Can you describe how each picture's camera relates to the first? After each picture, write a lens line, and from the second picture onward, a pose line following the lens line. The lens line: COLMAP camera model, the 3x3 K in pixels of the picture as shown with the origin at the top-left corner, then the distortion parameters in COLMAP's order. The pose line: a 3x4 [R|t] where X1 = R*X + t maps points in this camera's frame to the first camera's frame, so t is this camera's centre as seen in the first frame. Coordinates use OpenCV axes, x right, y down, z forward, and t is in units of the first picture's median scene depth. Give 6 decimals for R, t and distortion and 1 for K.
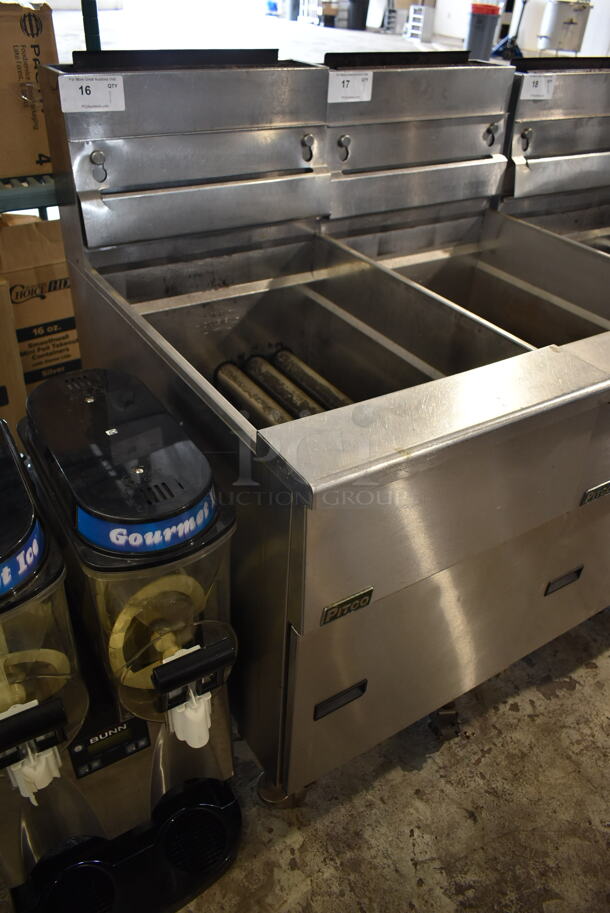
lens RADIAL K [[702.7, 0, 303.1], [0, 702.7, 458.2], [0, 0, 1]] dist [-0.029691, 0.010414]
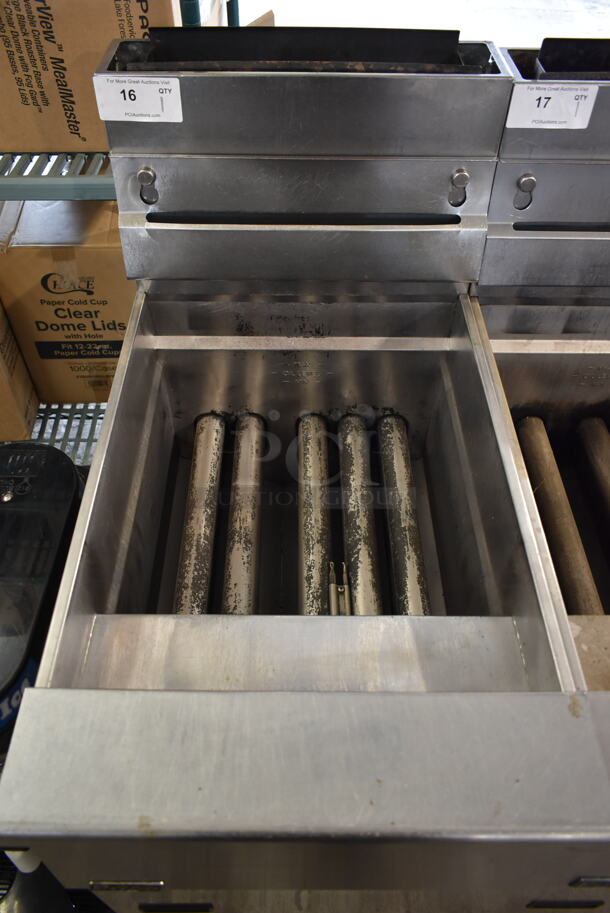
lens RADIAL K [[702.7, 0, 304.3], [0, 702.7, 453.3], [0, 0, 1]] dist [-0.029691, 0.010414]
pose [[0.844945, 0.369882, -0.386336, 0.239234], [-0.281266, 0.921662, 0.267261, -0.344882], [0.454926, -0.117158, 0.882789, 0.295265]]
